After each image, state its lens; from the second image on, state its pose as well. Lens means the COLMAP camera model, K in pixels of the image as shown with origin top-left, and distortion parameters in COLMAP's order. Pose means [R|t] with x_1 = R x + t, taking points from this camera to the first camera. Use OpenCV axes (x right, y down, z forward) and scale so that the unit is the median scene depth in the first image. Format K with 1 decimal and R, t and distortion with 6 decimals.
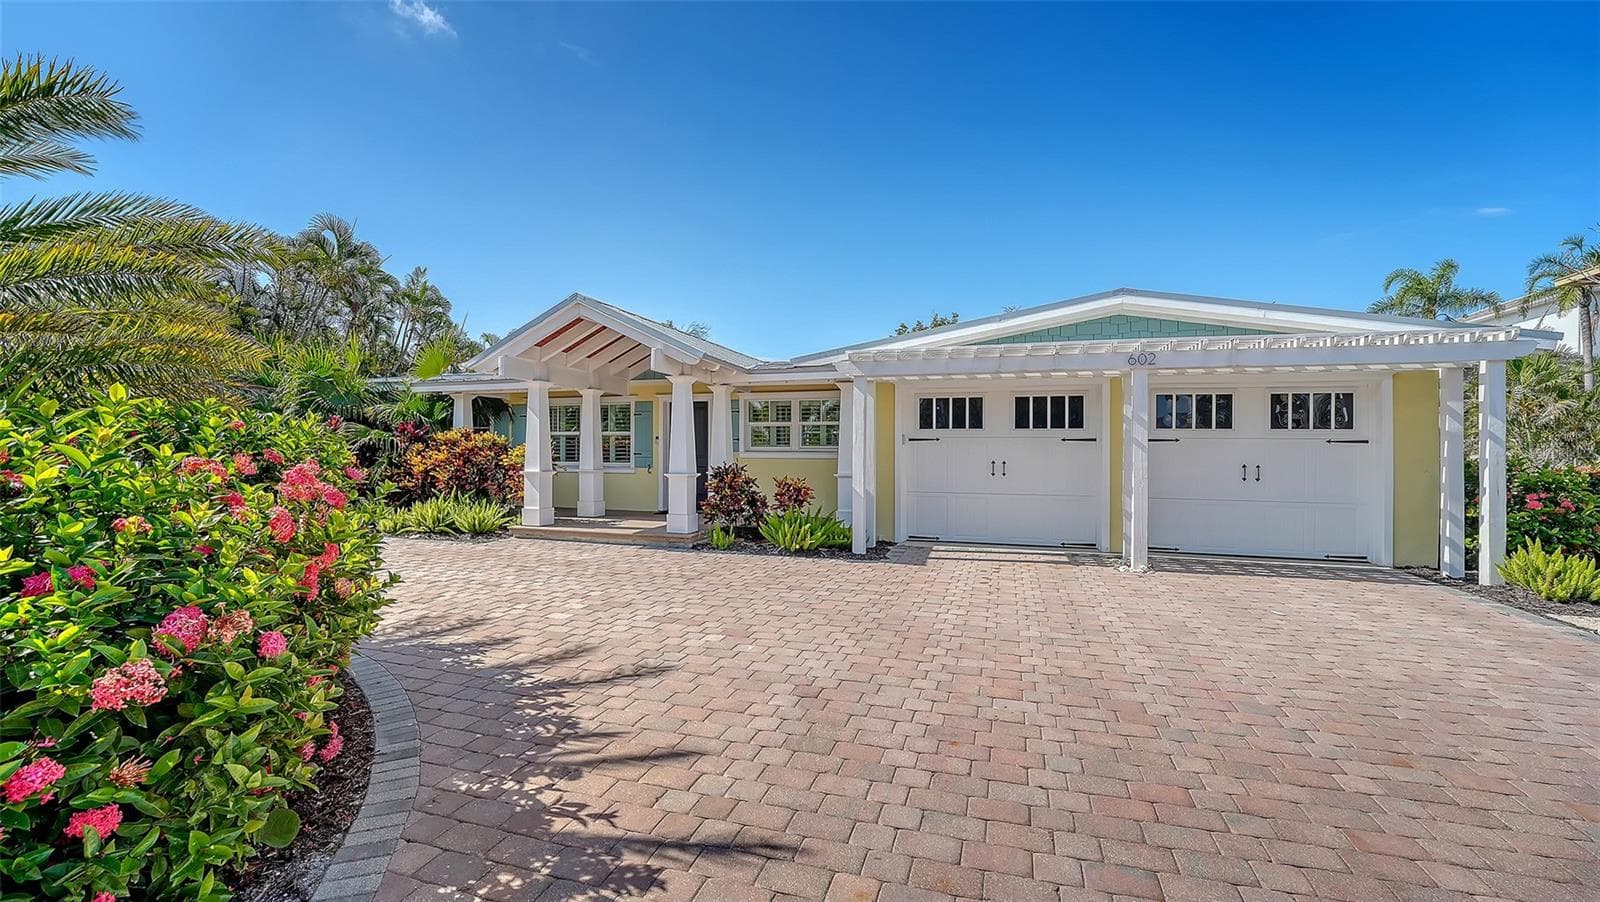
lens RADIAL K [[1083.9, 0, 792.8], [0, 1083.9, 452.1], [0, 0, 1]] dist [0.044386, -0.048871]
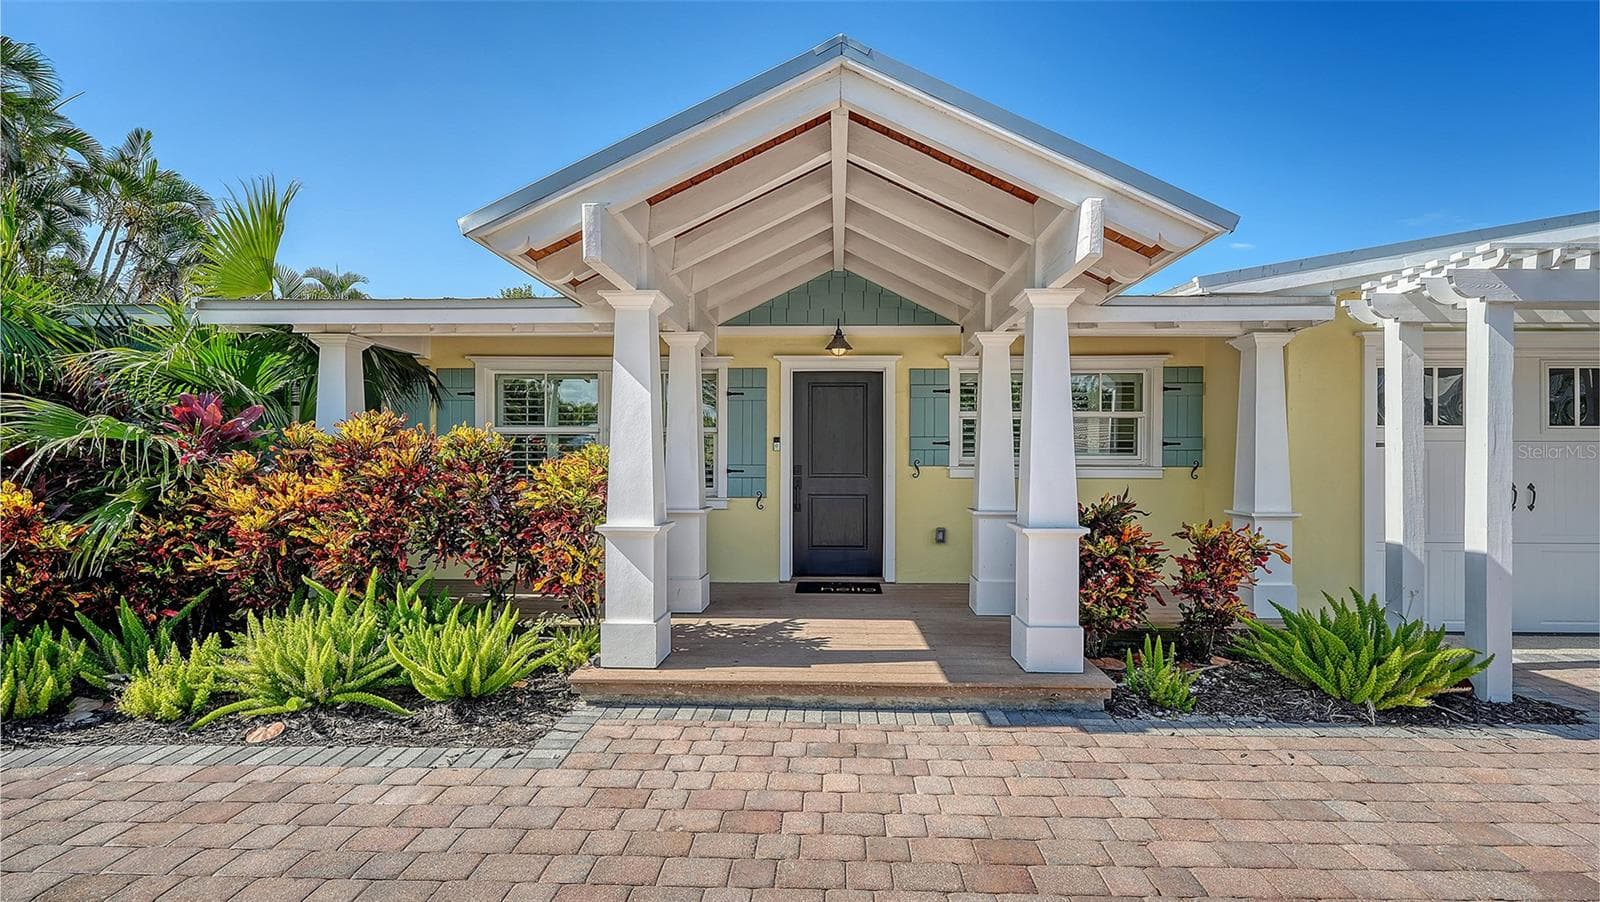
lens RADIAL K [[829.8, 0, 800.0], [0, 829.8, 451.0], [0, 0, 1]] dist [0.028857, -0.013823]
pose [[0.921315, 0.001002, 0.388815, -0.282580], [-0.001342, 0.999999, 0.000604, -0.008971], [-0.388814, -0.001078, 0.921316, 0.665852]]
